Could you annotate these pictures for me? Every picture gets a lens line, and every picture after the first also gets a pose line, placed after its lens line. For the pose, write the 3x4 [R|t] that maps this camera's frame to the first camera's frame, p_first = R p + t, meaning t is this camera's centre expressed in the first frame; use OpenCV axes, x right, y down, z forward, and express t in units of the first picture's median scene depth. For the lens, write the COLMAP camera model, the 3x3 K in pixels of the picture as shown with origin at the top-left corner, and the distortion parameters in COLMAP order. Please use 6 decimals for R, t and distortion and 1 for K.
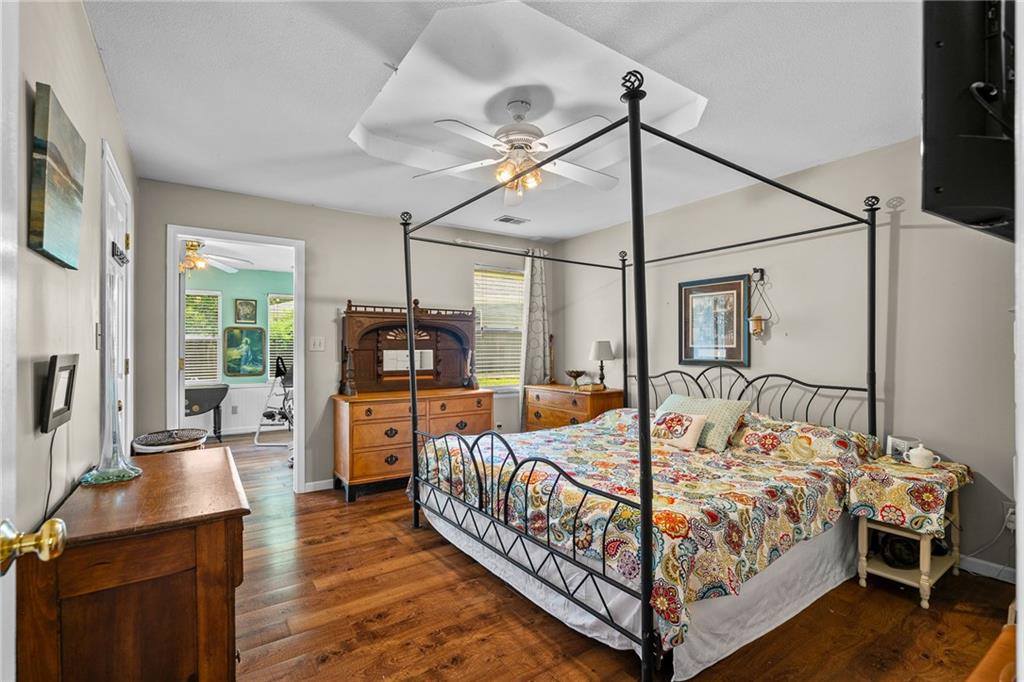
lens RADIAL K [[464.3, 0, 507.5], [0, 464.3, 346.1], [0, 0, 1]] dist [-0.003476, 0.002072]
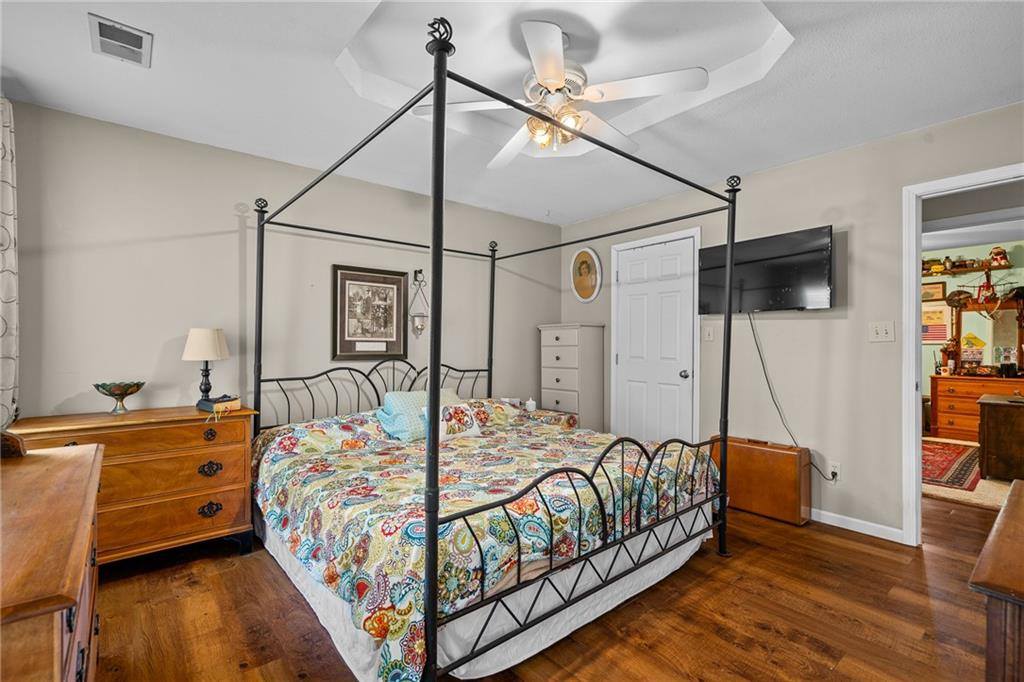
lens RADIAL K [[464.3, 0, 507.5], [0, 464.3, 346.1], [0, 0, 1]] dist [-0.003476, 0.002072]
pose [[-0.089461, -0.004795, 0.995979, -0.704986], [-0.009395, 0.999948, 0.003970, 0.010417], [-0.995946, -0.009002, -0.089502, 1.053813]]
